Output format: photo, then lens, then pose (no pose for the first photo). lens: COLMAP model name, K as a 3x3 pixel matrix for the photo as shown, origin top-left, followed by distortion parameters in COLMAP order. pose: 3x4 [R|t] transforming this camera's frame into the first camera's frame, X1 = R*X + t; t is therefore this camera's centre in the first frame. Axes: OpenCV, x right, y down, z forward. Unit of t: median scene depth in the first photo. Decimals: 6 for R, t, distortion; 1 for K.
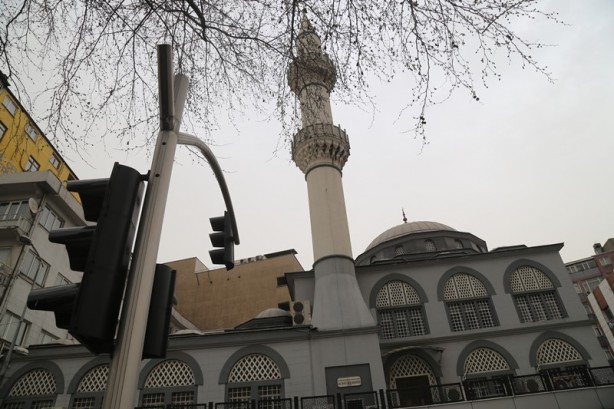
lens RADIAL K [[414.0, 0, 311.2], [0, 414.0, 208.8], [0, 0, 1]] dist [-0.129631, 0.073572]
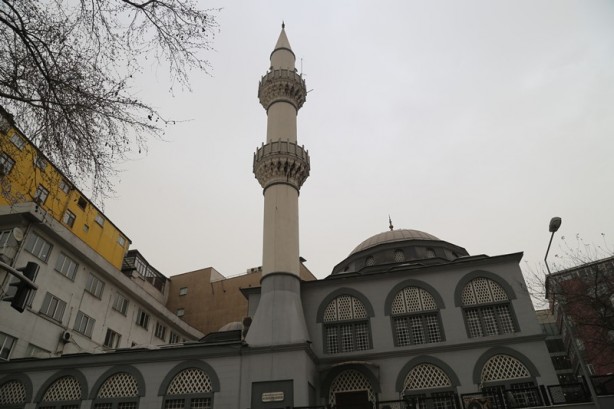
lens RADIAL K [[414.0, 0, 311.2], [0, 414.0, 208.8], [0, 0, 1]] dist [-0.129631, 0.073572]
pose [[0.991107, -0.045622, -0.125001, 0.283638], [0.045587, 0.998955, -0.003140, -0.040737], [0.125014, -0.002586, 0.992152, -0.014933]]
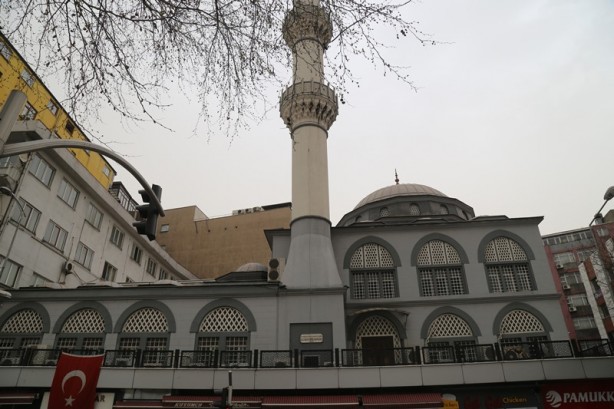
lens RADIAL K [[414.0, 0, 311.2], [0, 414.0, 208.8], [0, 0, 1]] dist [-0.129631, 0.073572]
pose [[0.998366, 0.050953, -0.025878, 0.085187], [-0.047453, 0.991465, 0.121433, -0.029686], [0.031844, -0.120006, 0.992262, -0.012569]]
